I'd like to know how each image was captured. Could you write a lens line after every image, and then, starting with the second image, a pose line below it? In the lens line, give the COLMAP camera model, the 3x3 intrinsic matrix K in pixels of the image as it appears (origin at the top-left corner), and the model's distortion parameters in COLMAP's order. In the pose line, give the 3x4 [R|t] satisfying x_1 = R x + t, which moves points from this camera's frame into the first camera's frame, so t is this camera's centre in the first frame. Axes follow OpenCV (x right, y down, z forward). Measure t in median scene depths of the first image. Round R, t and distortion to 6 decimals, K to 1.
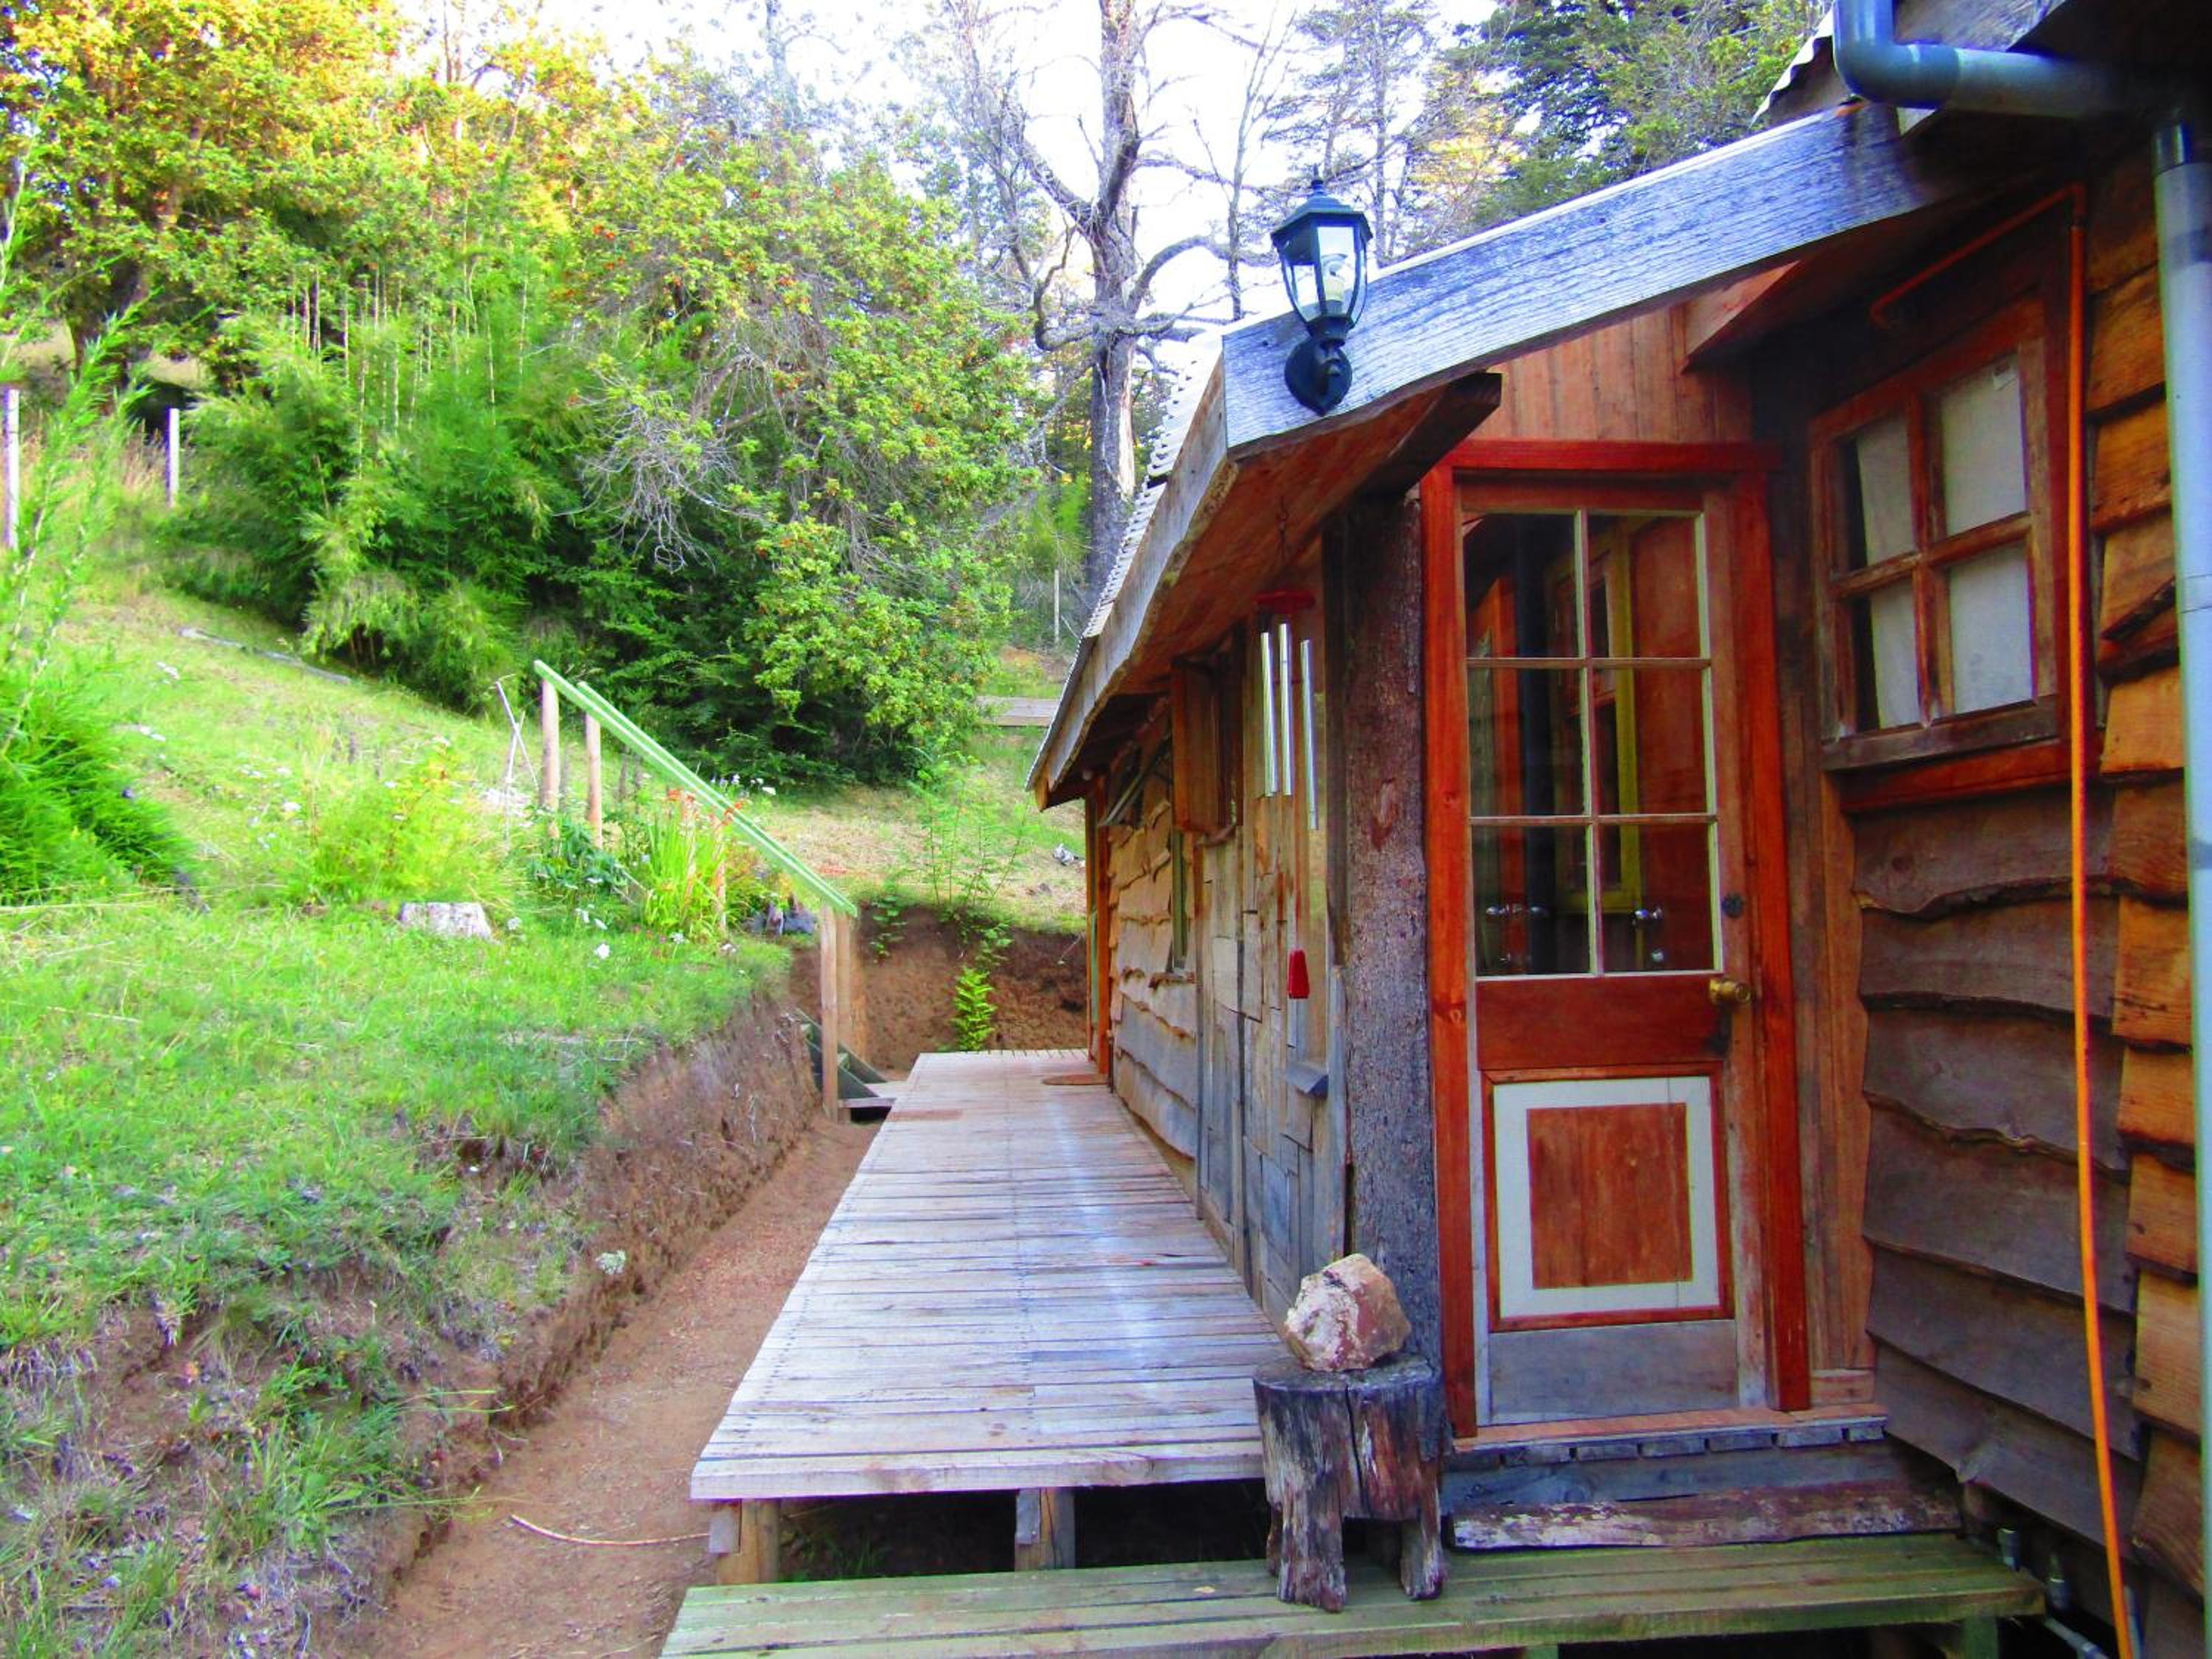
lens RADIAL K [[1602.6, 0, 1097.1], [0, 1602.6, 833.3], [0, 0, 1]] dist [-0.027746, 0.003875]
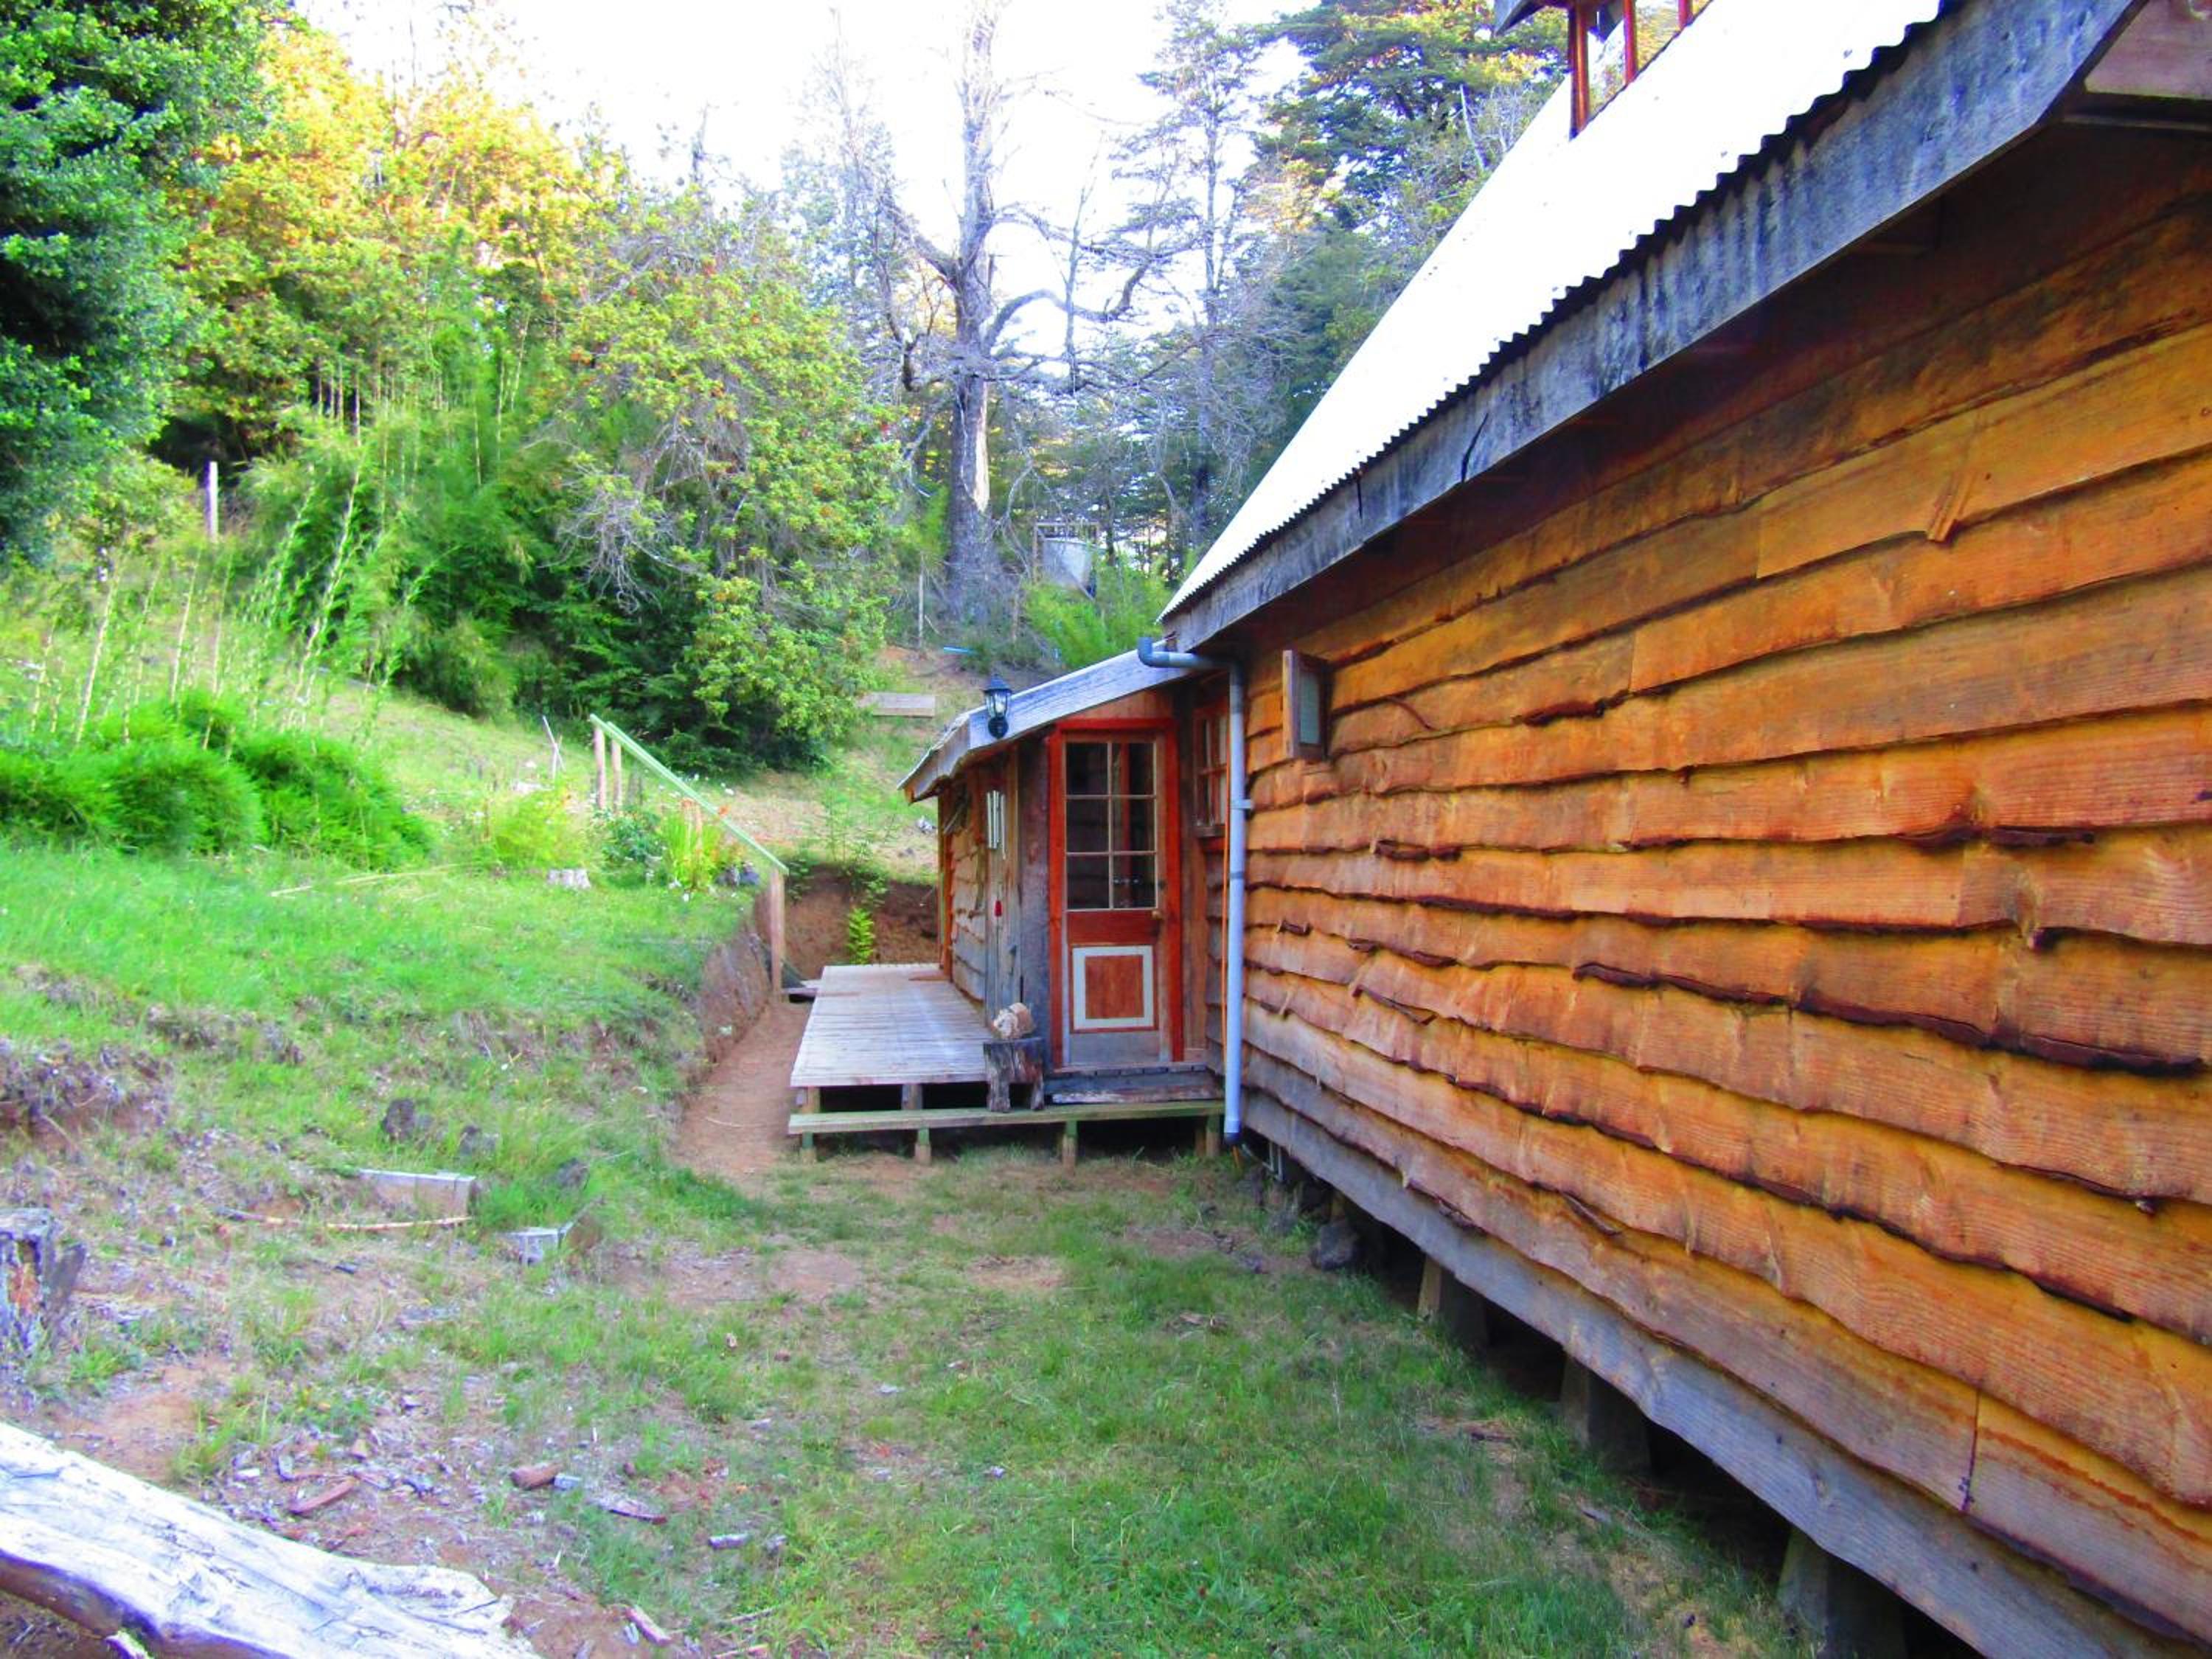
lens RADIAL K [[1602.6, 0, 1125.6], [0, 1602.6, 836.2], [0, 0, 1]] dist [-0.027746, 0.003875]
pose [[0.994665, 0.007744, 0.102870, 0.009676], [-0.011546, 0.999270, 0.036414, -0.029310], [-0.102513, -0.037407, 0.994028, -0.370721]]
